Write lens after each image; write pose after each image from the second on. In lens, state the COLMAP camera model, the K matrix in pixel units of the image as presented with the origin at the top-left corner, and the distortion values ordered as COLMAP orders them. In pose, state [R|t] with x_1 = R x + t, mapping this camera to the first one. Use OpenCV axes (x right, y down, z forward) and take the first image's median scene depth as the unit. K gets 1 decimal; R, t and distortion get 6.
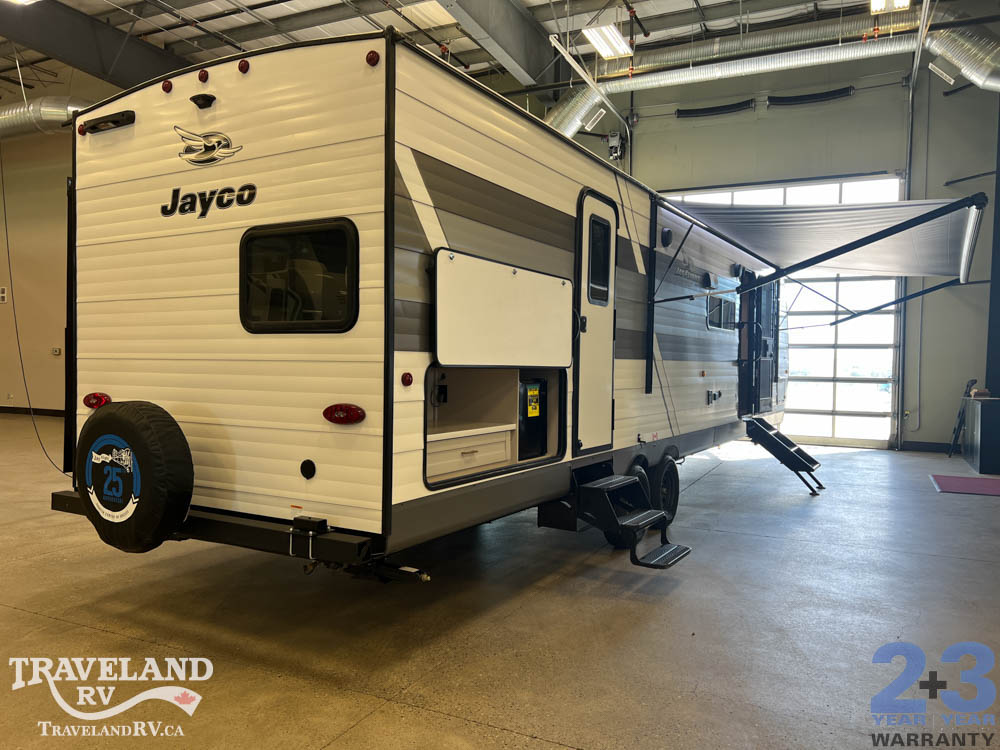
lens RADIAL K [[752.0, 0, 500.0], [0, 752.0, 375.0], [0, 0, 1]] dist [0.017522, -0.011072]
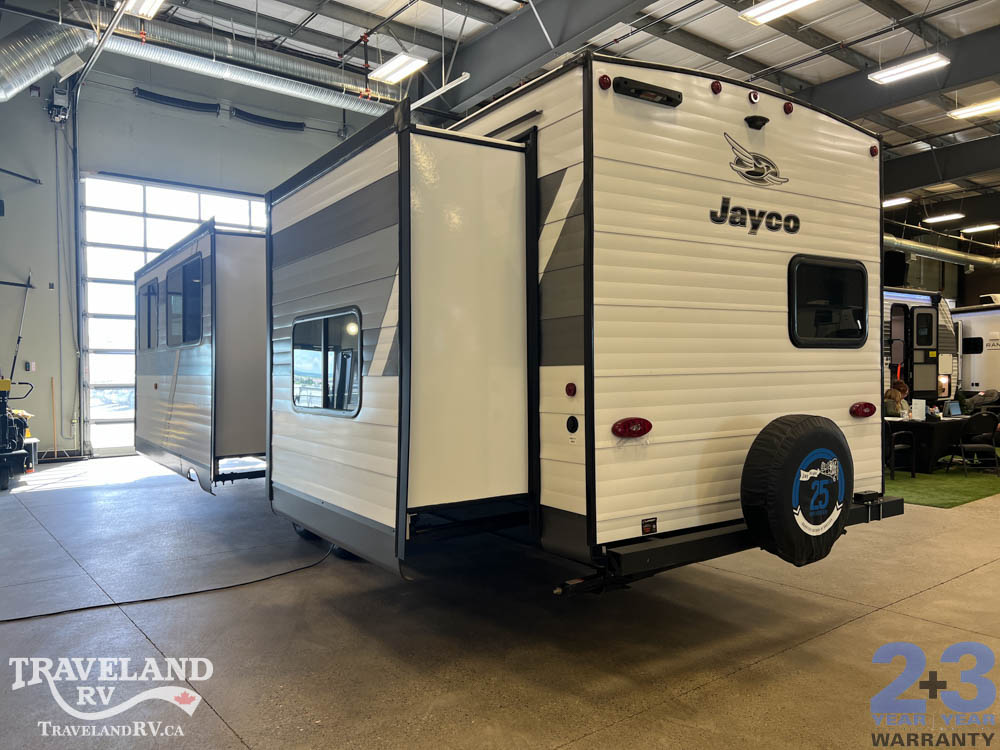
lens RADIAL K [[752.0, 0, 500.0], [0, 752.0, 375.0], [0, 0, 1]] dist [0.017522, -0.011072]
pose [[0.439373, -0.026287, 0.897920, -1.450678], [0.031081, 0.999418, 0.014050, -0.041973], [-0.897767, 0.021735, 0.439934, 0.849477]]
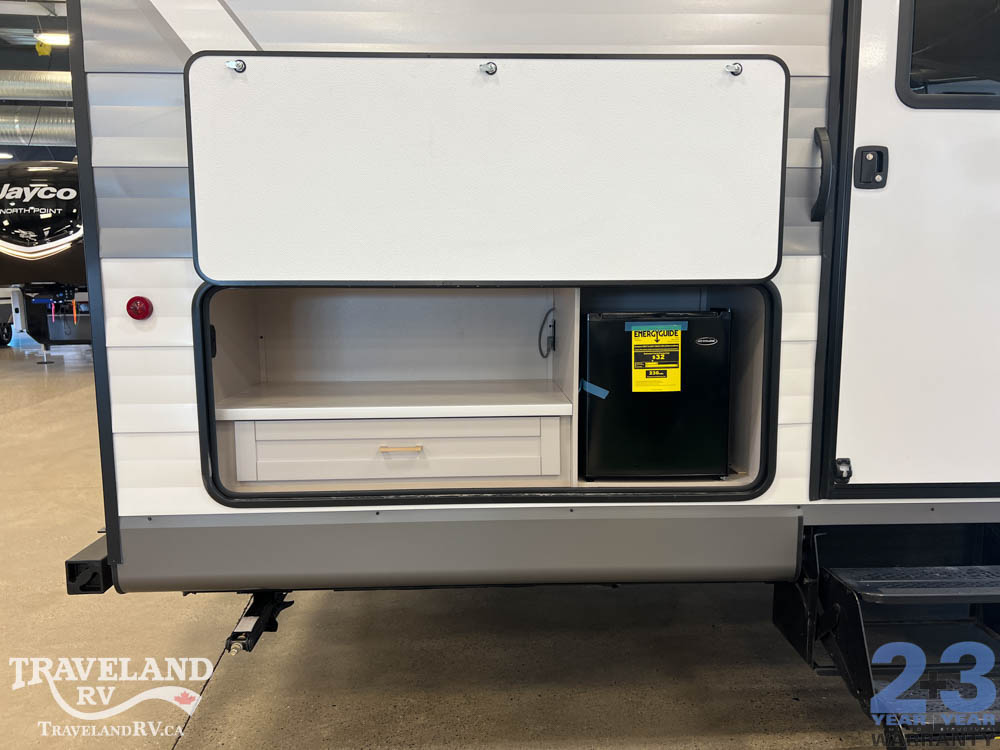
lens RADIAL K [[752.0, 0, 500.0], [0, 752.0, 375.0], [0, 0, 1]] dist [0.017522, -0.011072]
pose [[0.534298, 0.088338, -0.840668, 0.429690], [0.001283, 0.994438, 0.105312, -0.003268], [0.845295, -0.057346, 0.531213, 0.775458]]
